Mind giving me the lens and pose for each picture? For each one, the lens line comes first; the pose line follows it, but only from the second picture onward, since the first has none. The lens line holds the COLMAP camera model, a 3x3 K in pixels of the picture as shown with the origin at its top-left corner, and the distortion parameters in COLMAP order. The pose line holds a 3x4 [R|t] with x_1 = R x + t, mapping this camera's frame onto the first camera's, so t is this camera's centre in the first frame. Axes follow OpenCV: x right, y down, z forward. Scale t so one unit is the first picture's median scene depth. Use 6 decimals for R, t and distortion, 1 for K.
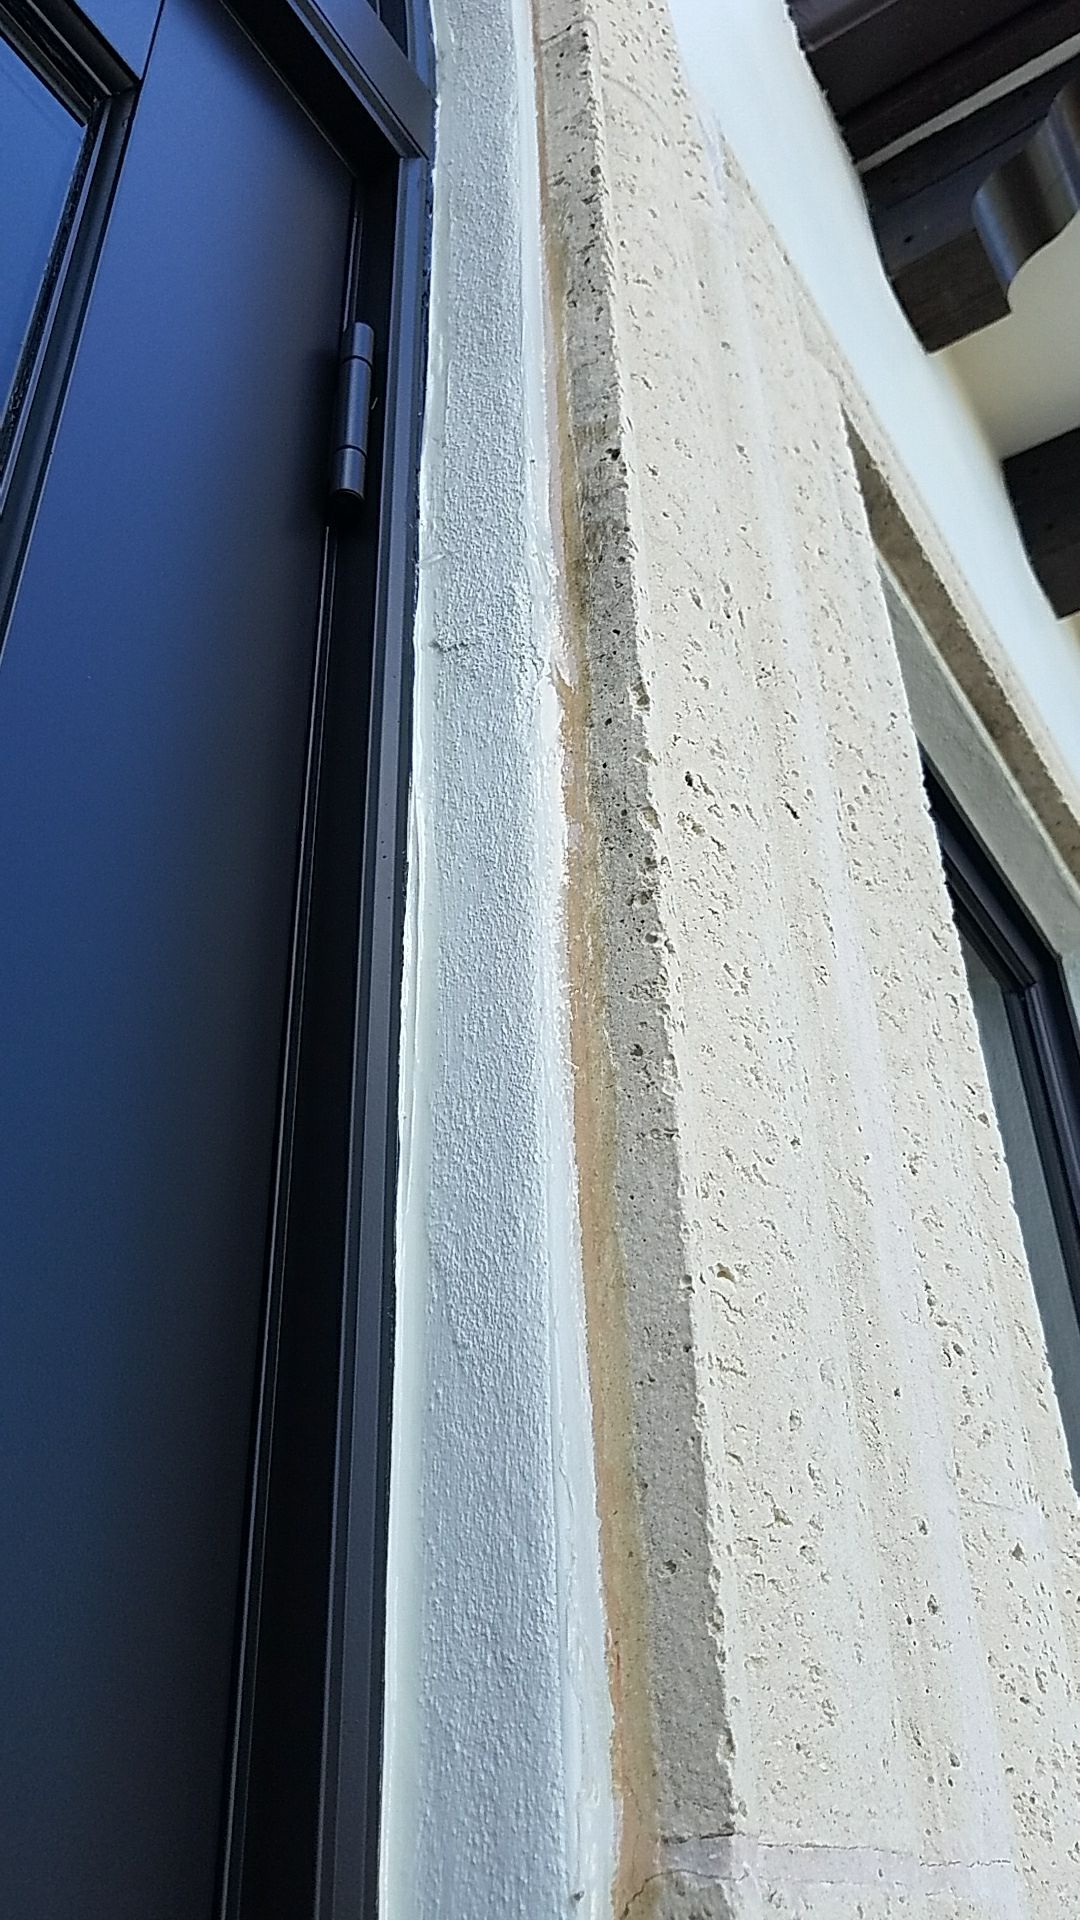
lens RADIAL K [[1591.7, 0, 541.4], [0, 1591.7, 1043.8], [0, 0, 1]] dist [-0.005928, -0.000065]
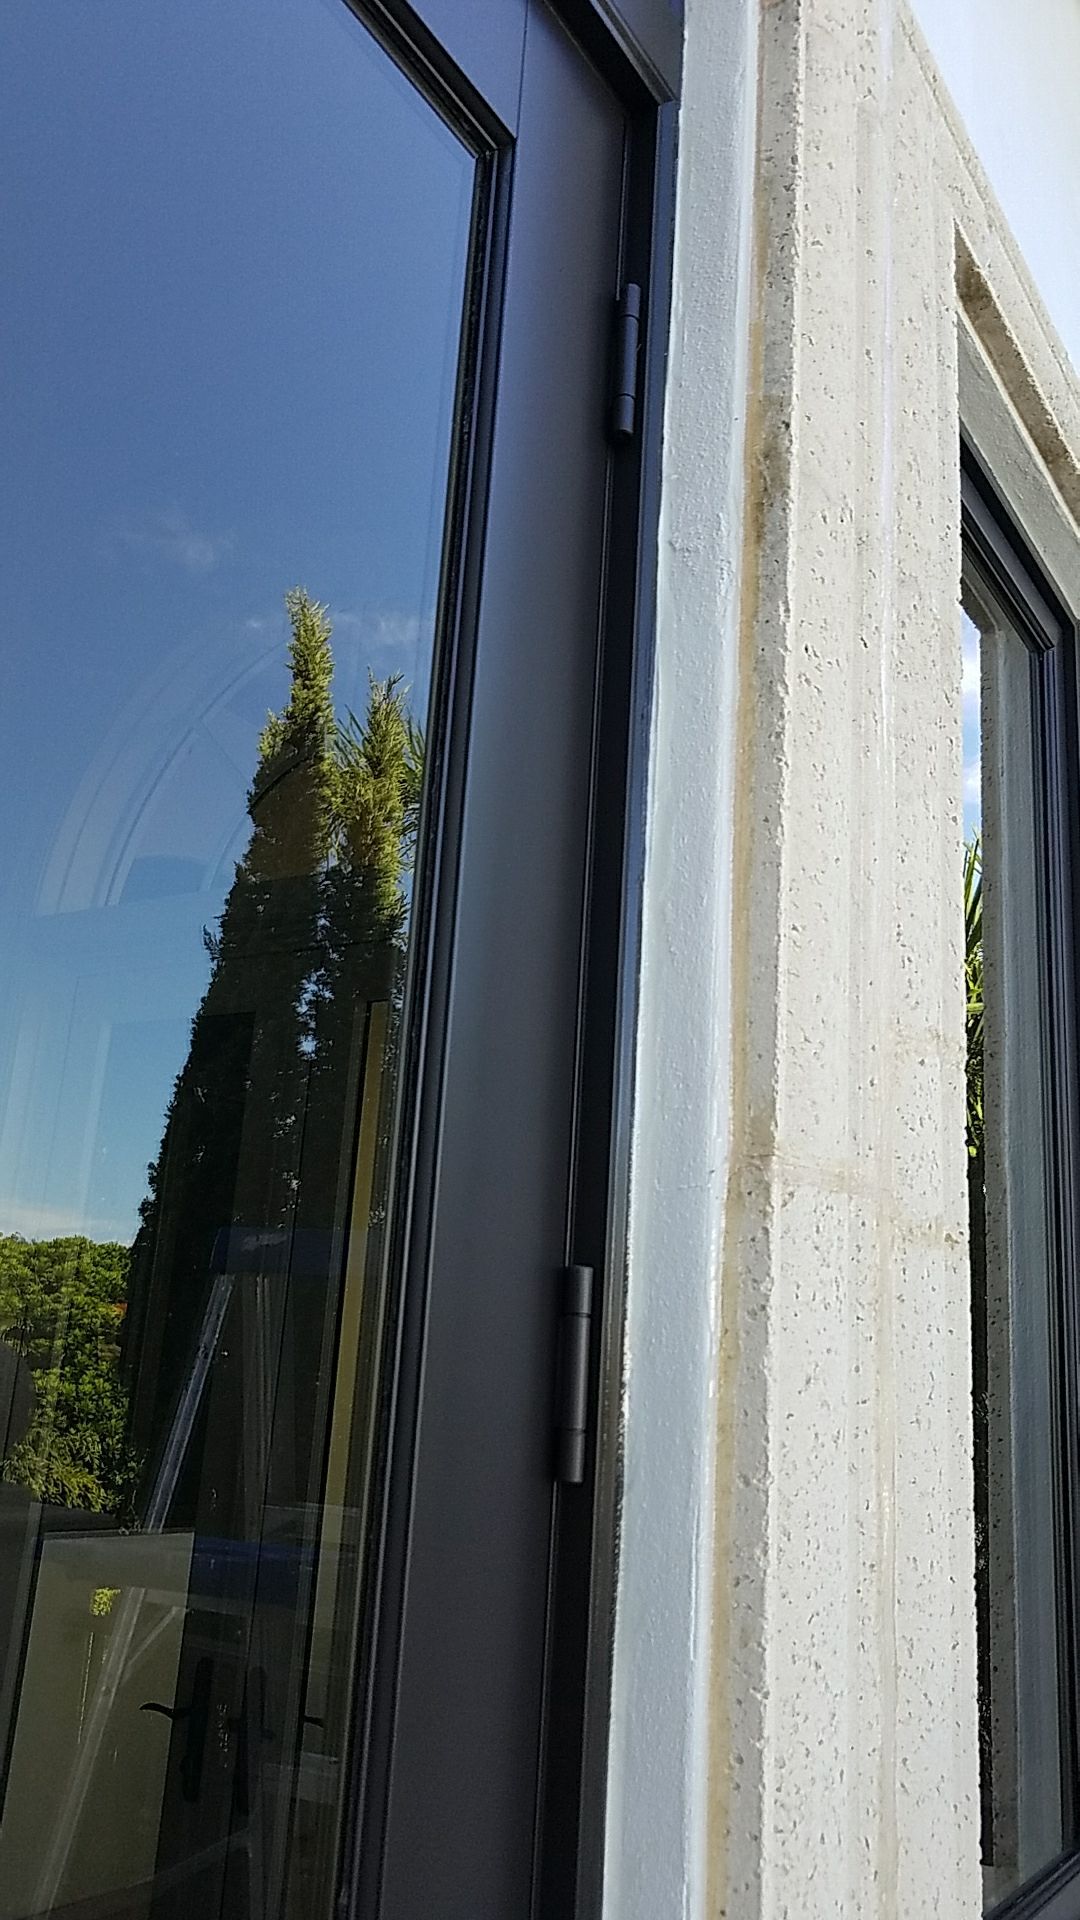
lens RADIAL K [[1505.0, 0, 540.0], [0, 1505.0, 960.0], [0, 0, 1]] dist [0.000913, 0.006893]
pose [[0.995528, 0.088979, -0.031736, -0.116825], [-0.077155, 0.959665, 0.270351, -0.247618], [0.054511, -0.266693, 0.962239, -0.723180]]
